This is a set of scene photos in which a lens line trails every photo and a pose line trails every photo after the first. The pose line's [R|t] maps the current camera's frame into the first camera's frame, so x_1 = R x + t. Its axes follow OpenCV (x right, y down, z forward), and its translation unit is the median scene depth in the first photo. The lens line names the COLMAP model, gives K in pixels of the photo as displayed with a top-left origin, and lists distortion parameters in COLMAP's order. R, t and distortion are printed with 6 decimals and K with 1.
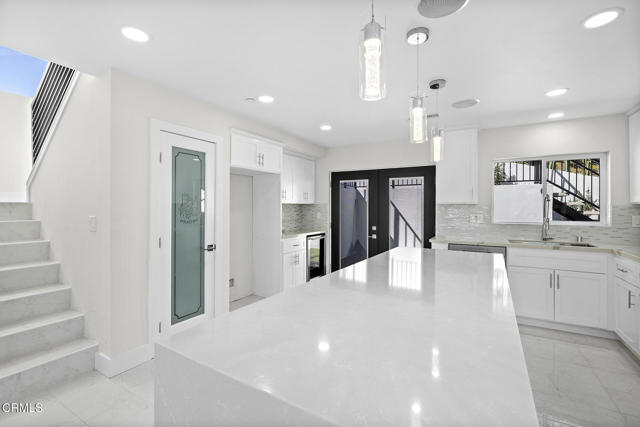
lens RADIAL K [[289.2, 0, 319.3], [0, 289.2, 214.5], [0, 0, 1]] dist [-0.003332, -0.000258]
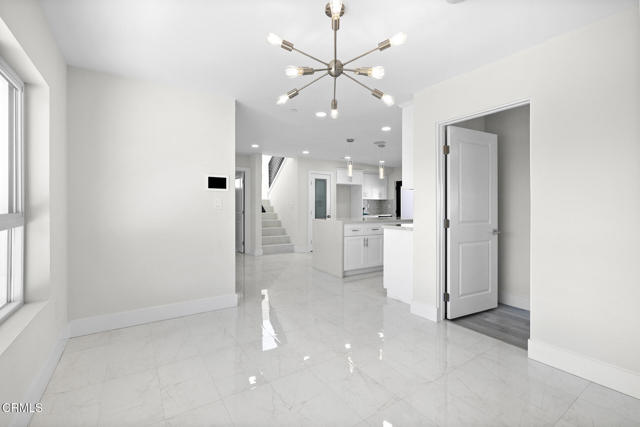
lens RADIAL K [[289.2, 0, 320.1], [0, 289.2, 214.3], [0, 0, 1]] dist [-0.003332, -0.000258]
pose [[0.897719, 0.002042, -0.440563, 0.601279], [-0.004126, 0.999984, -0.003772, 0.093868], [0.440548, 0.005204, 0.897714, -1.163163]]
